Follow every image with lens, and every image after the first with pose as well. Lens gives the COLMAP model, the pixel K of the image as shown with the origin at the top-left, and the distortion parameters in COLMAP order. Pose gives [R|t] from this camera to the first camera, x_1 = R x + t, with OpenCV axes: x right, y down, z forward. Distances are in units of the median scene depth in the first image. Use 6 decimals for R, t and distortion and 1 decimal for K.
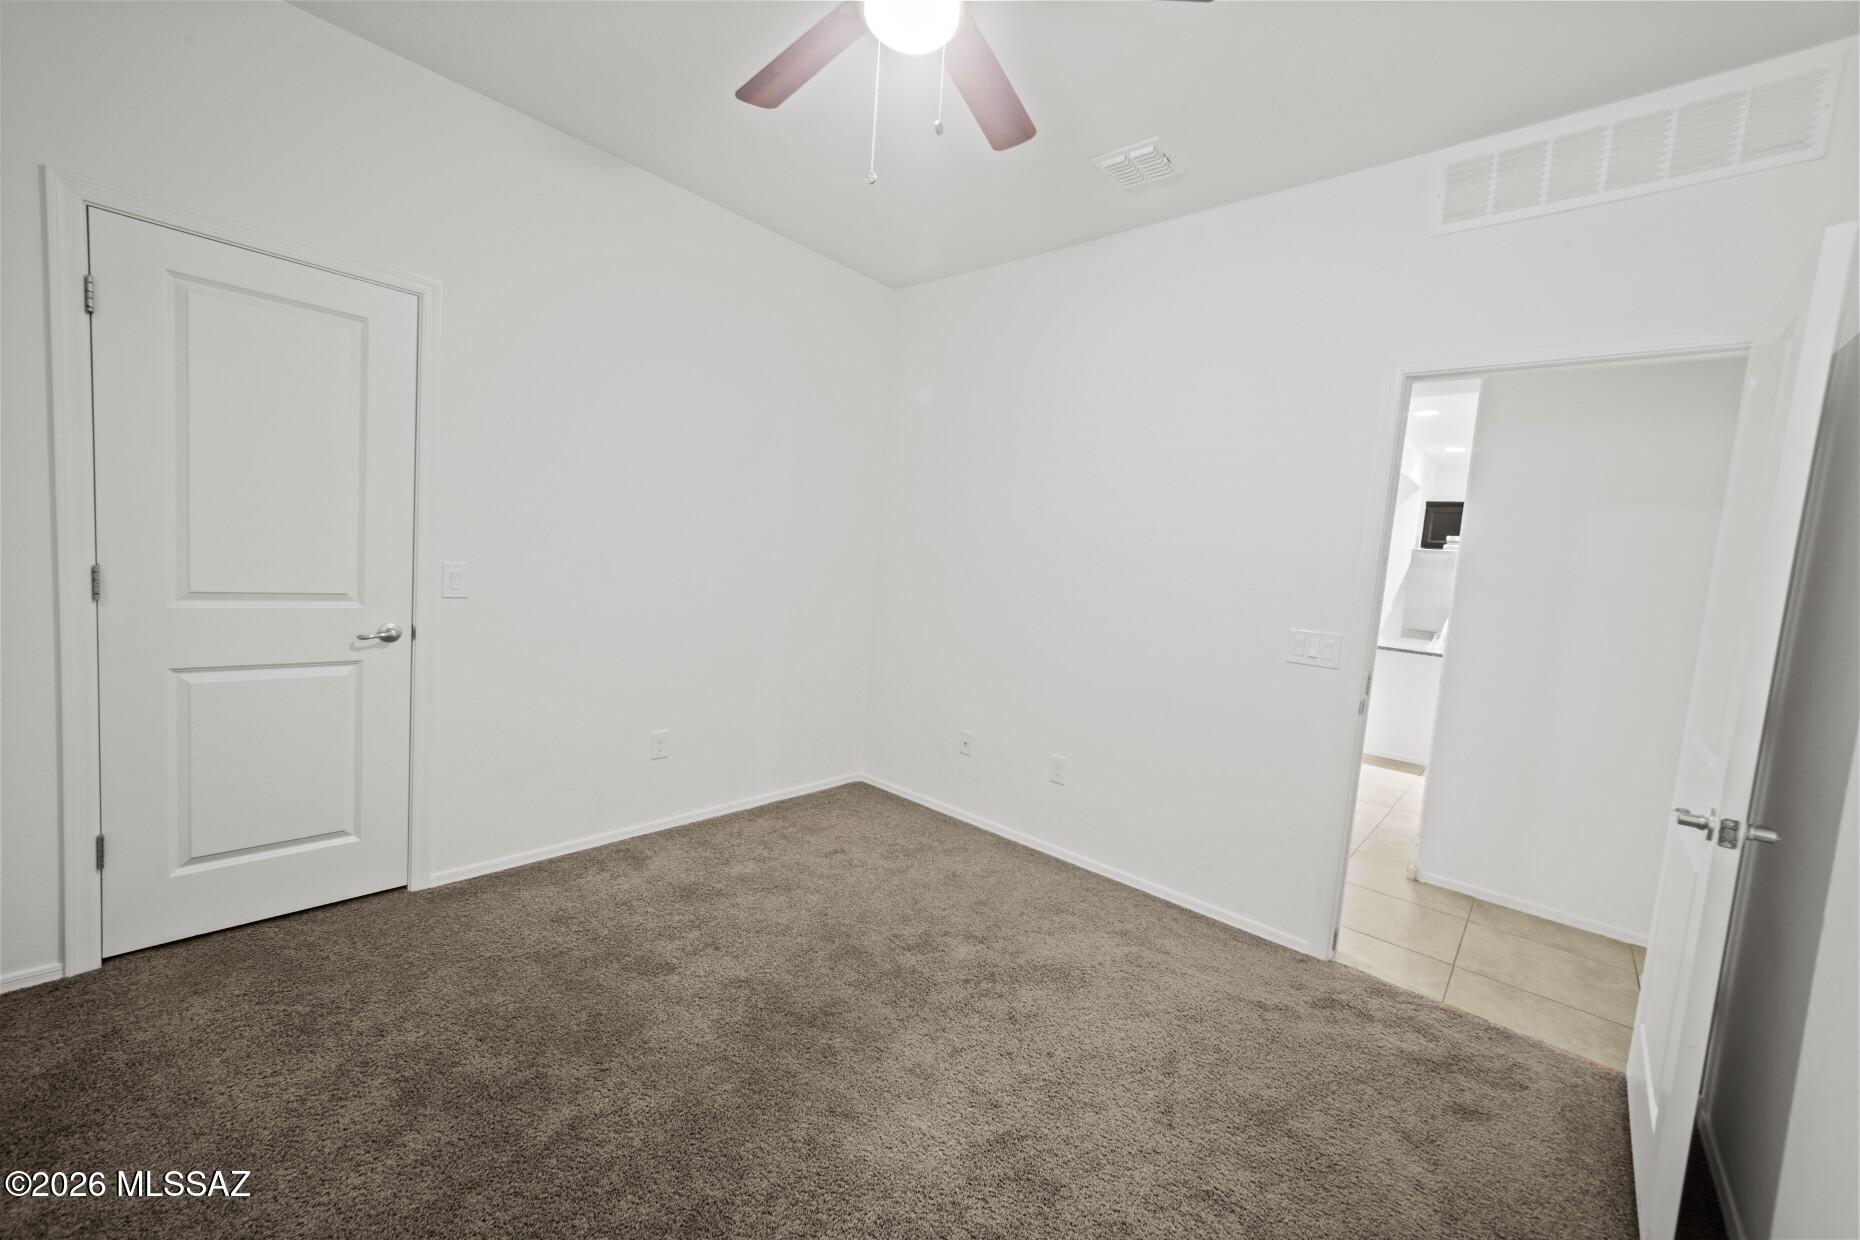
lens RADIAL K [[723.8, 0, 938.2], [0, 723.8, 611.7], [0, 0, 1]] dist [0.001106, 0.000407]
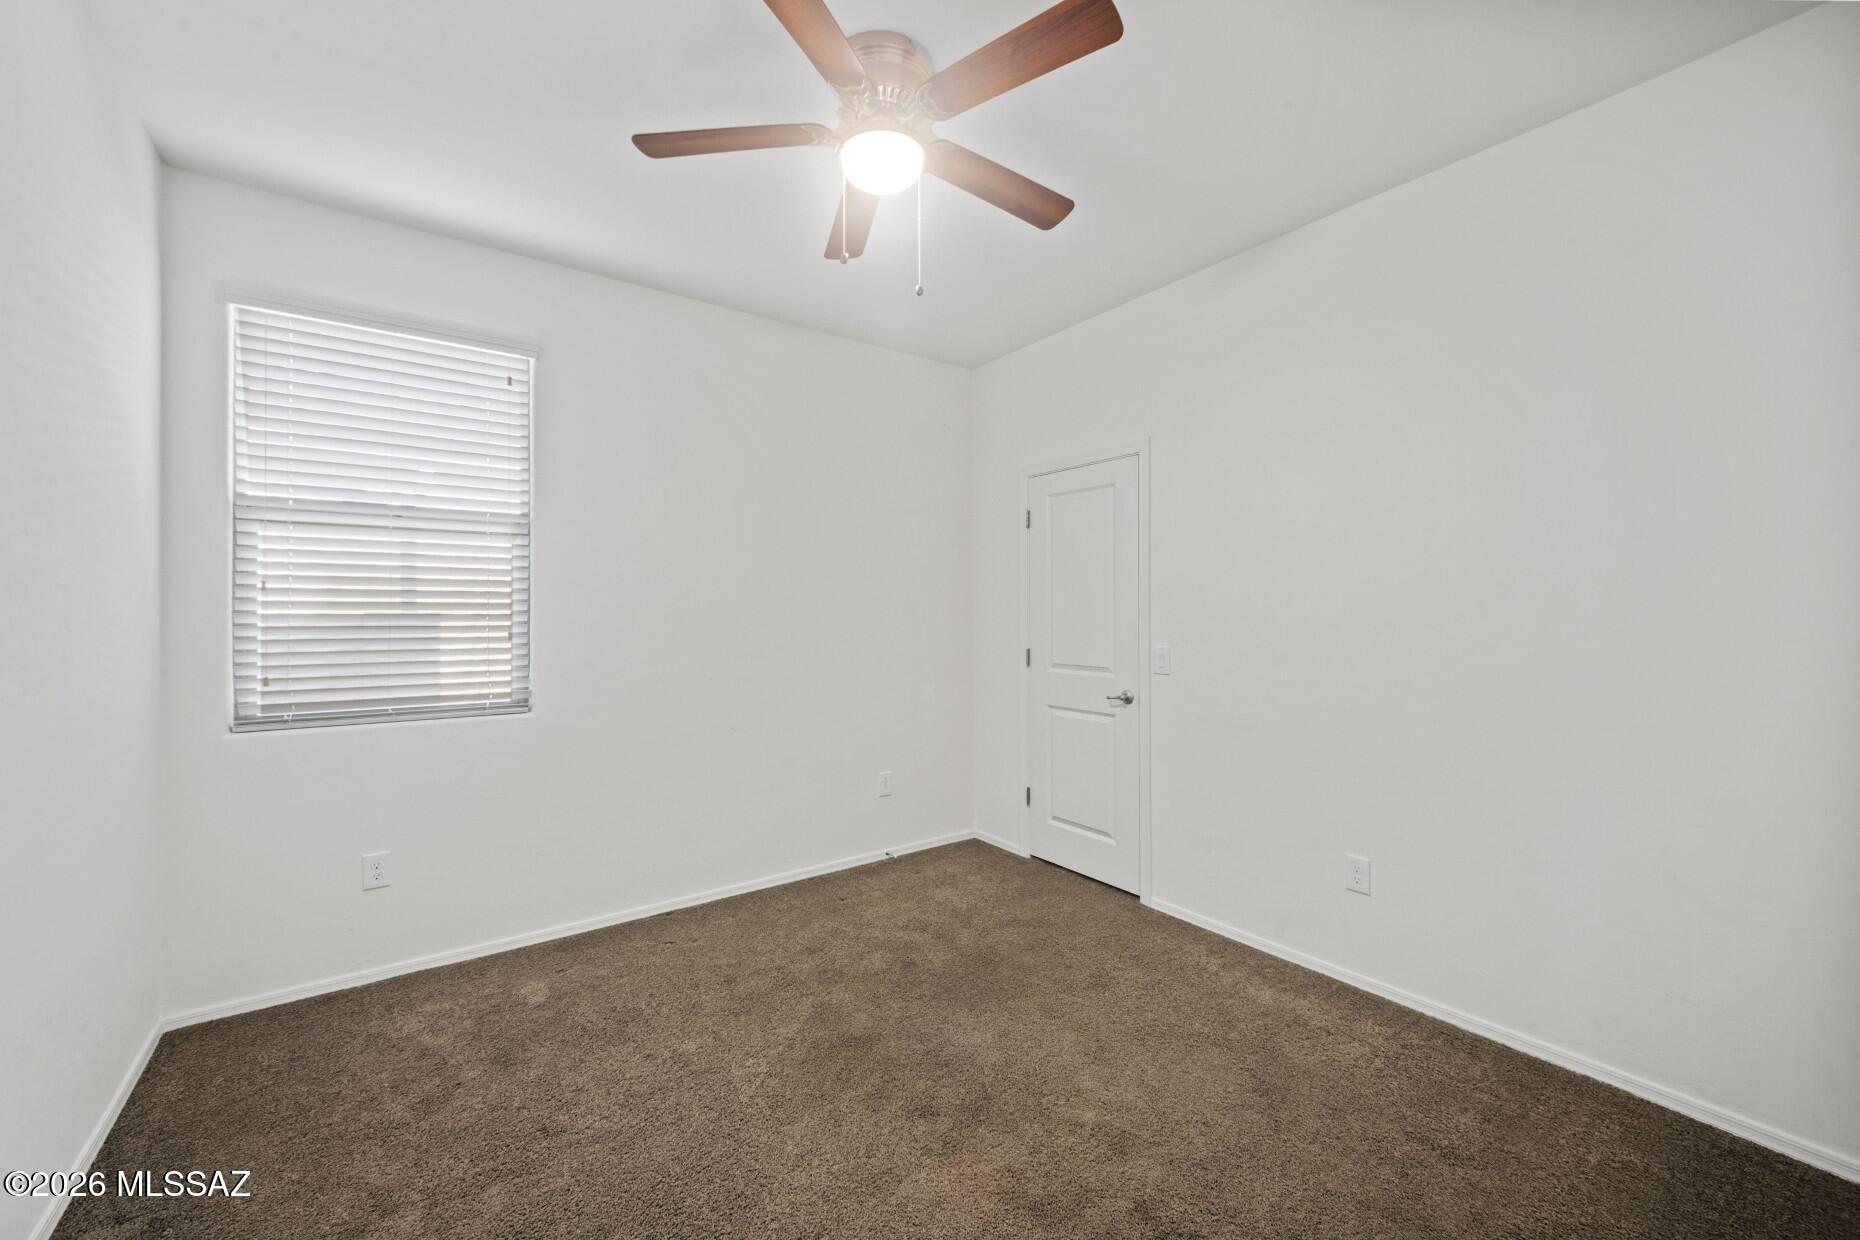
lens RADIAL K [[723.8, 0, 938.2], [0, 723.8, 611.7], [0, 0, 1]] dist [0.001106, 0.000407]
pose [[-0.188685, -0.091423, -0.977773, 0.755993], [-0.103251, 0.991986, -0.072828, 0.006217], [0.976595, 0.087215, -0.196612, 1.006840]]
